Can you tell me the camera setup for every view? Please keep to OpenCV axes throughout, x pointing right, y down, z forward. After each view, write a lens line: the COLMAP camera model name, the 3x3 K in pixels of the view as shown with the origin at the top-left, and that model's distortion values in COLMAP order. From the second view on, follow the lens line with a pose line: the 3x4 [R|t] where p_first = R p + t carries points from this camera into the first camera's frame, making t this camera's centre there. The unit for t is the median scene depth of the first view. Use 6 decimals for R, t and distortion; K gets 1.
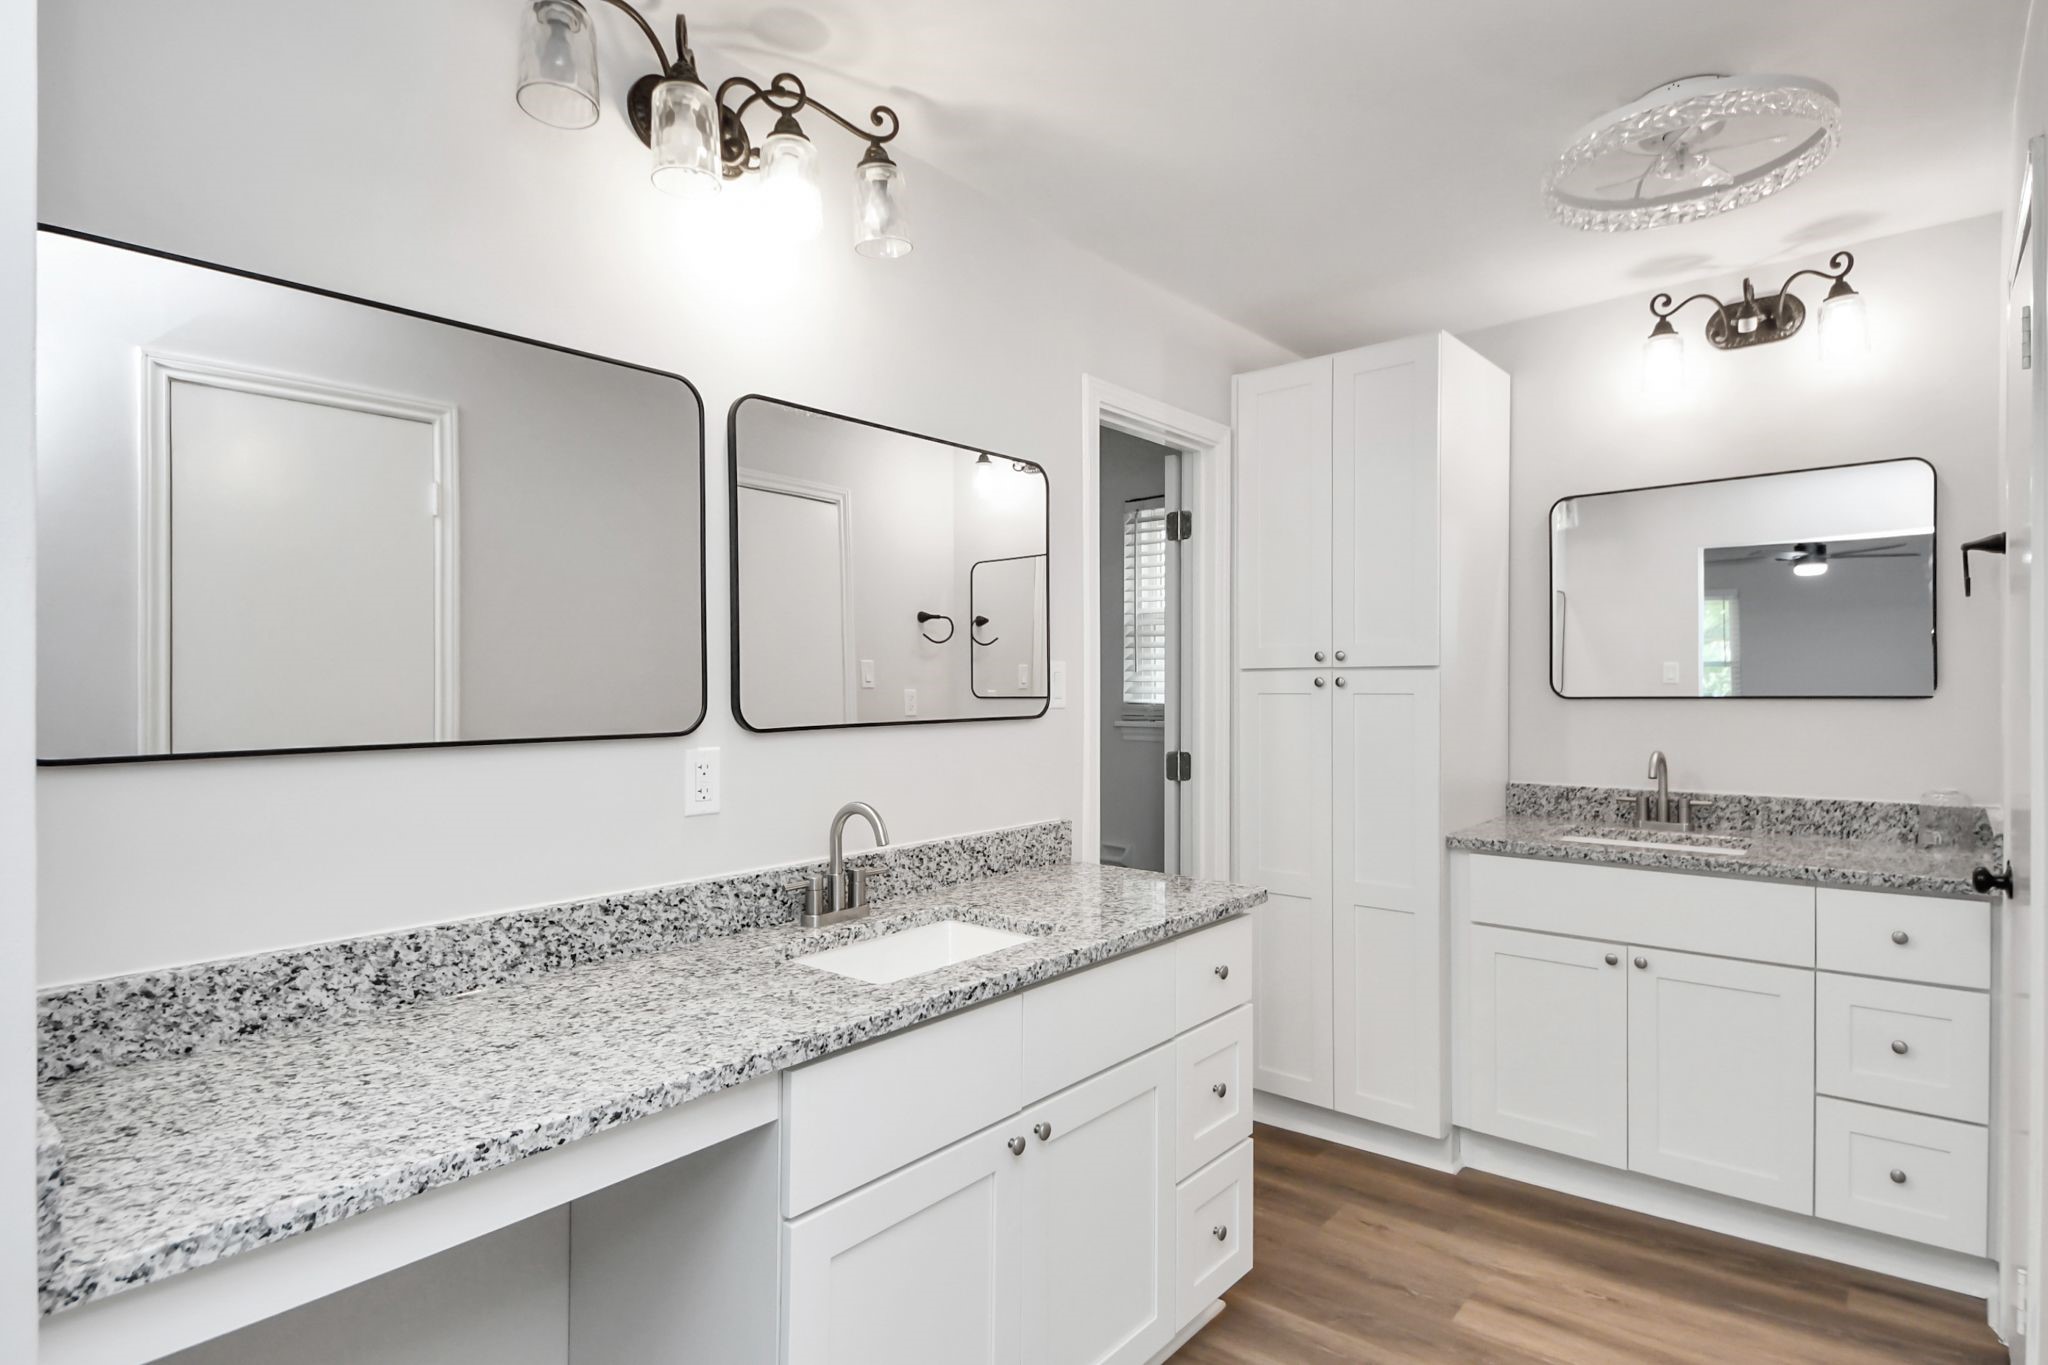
lens RADIAL K [[1130.2, 0, 970.6], [0, 1130.2, 683.3], [0, 0, 1]] dist [0.036158, -0.042356]
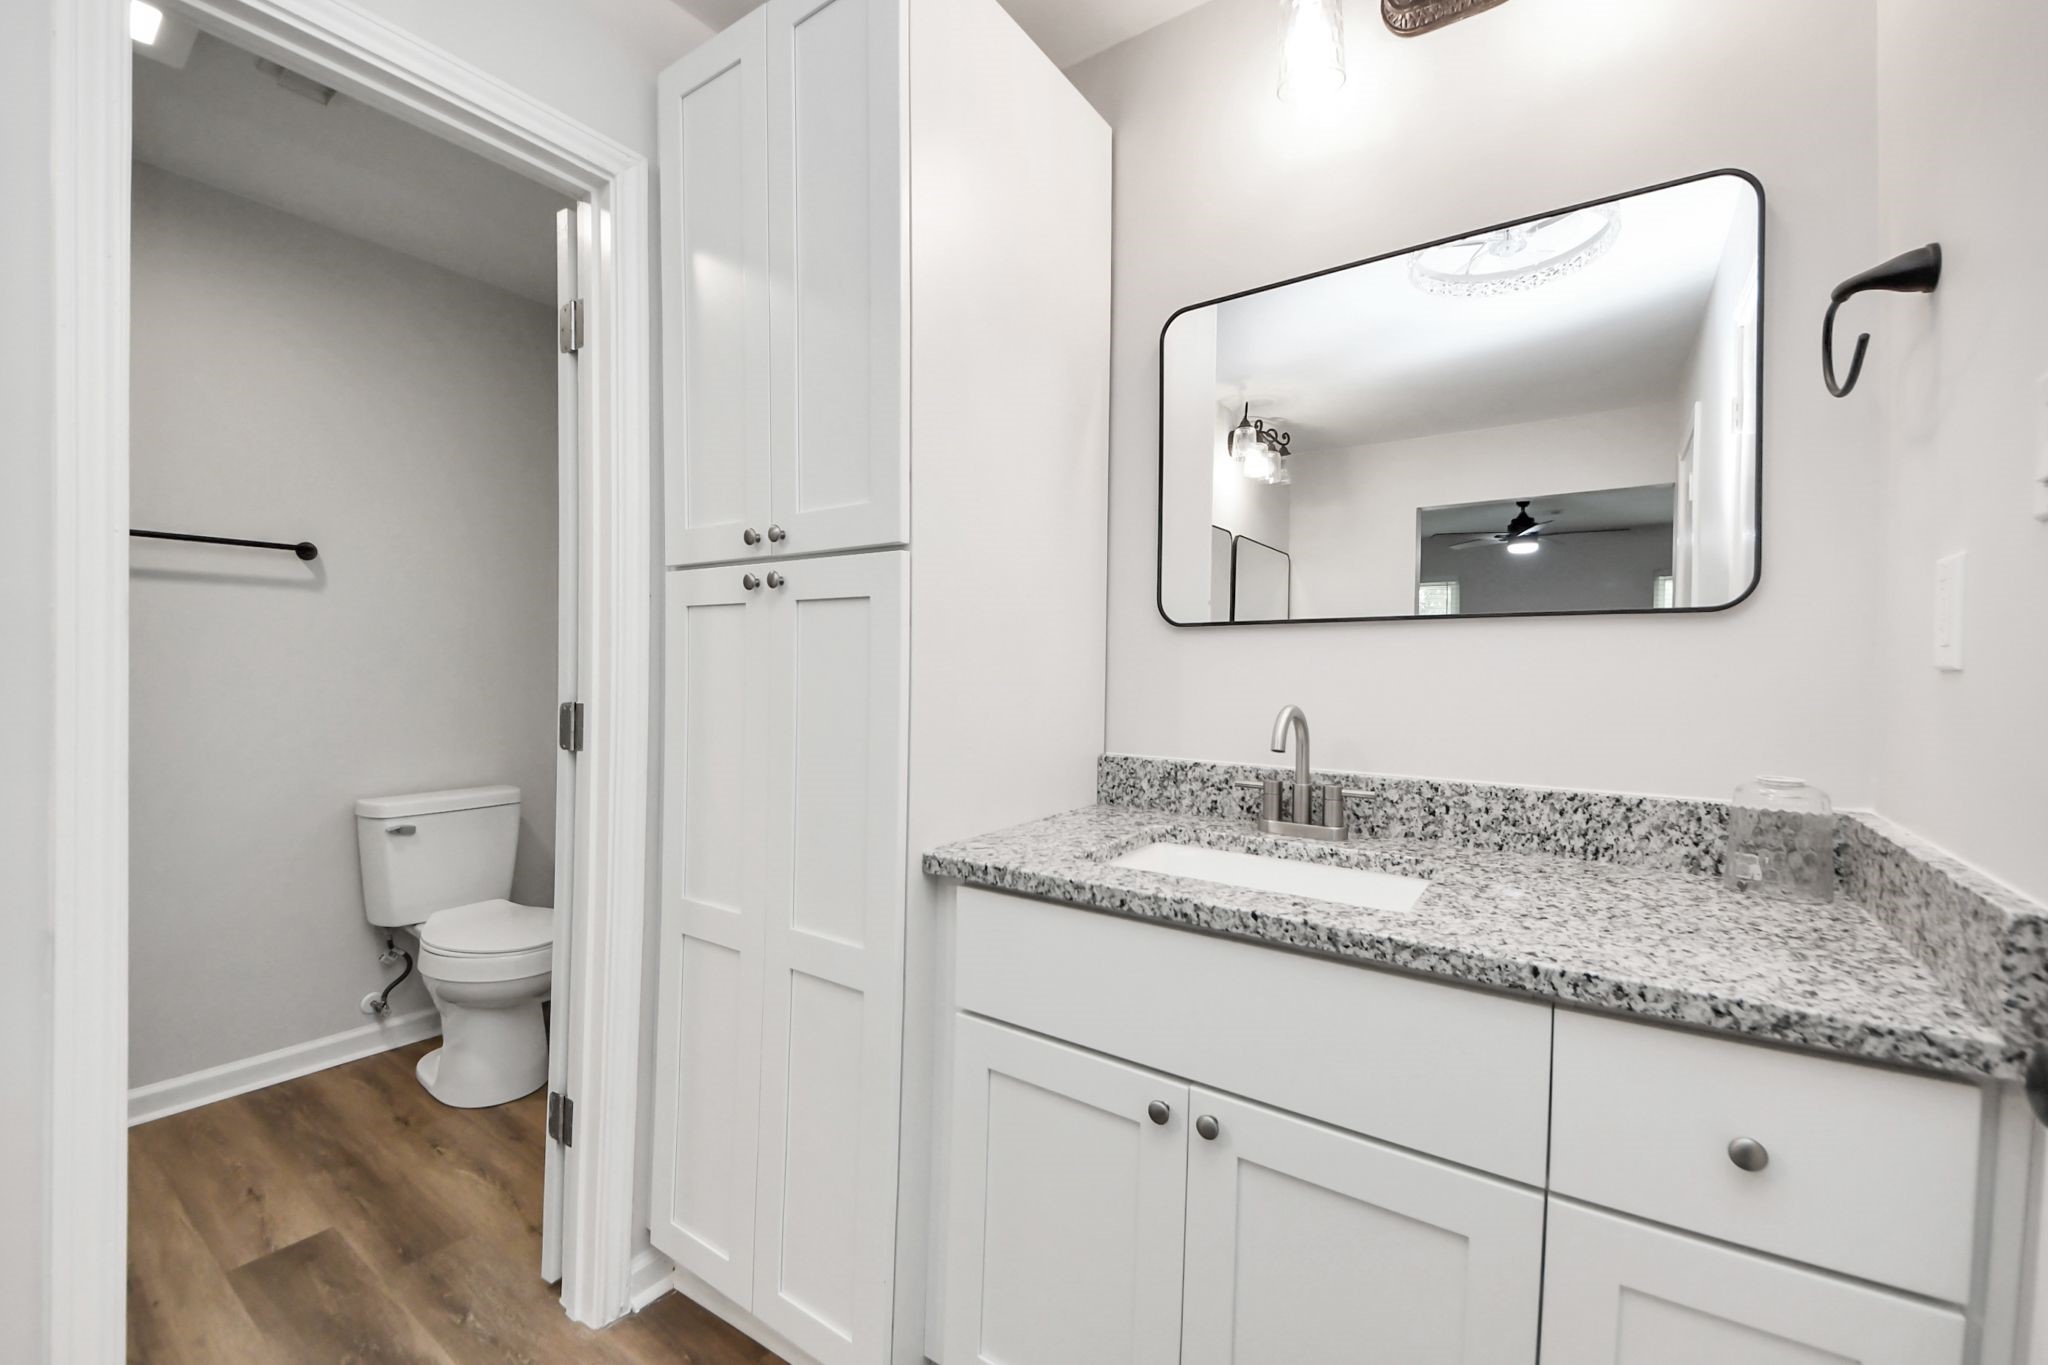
lens RADIAL K [[815.5, 0, 1024.0], [0, 815.5, 682.5], [0, 0, 1]] dist [0.001086, -0.011334]
pose [[0.995046, 0.015039, 0.098271, 0.454066], [-0.016444, 0.999774, 0.013503, 0.047557], [-0.098046, -0.015052, 0.995068, 0.635615]]
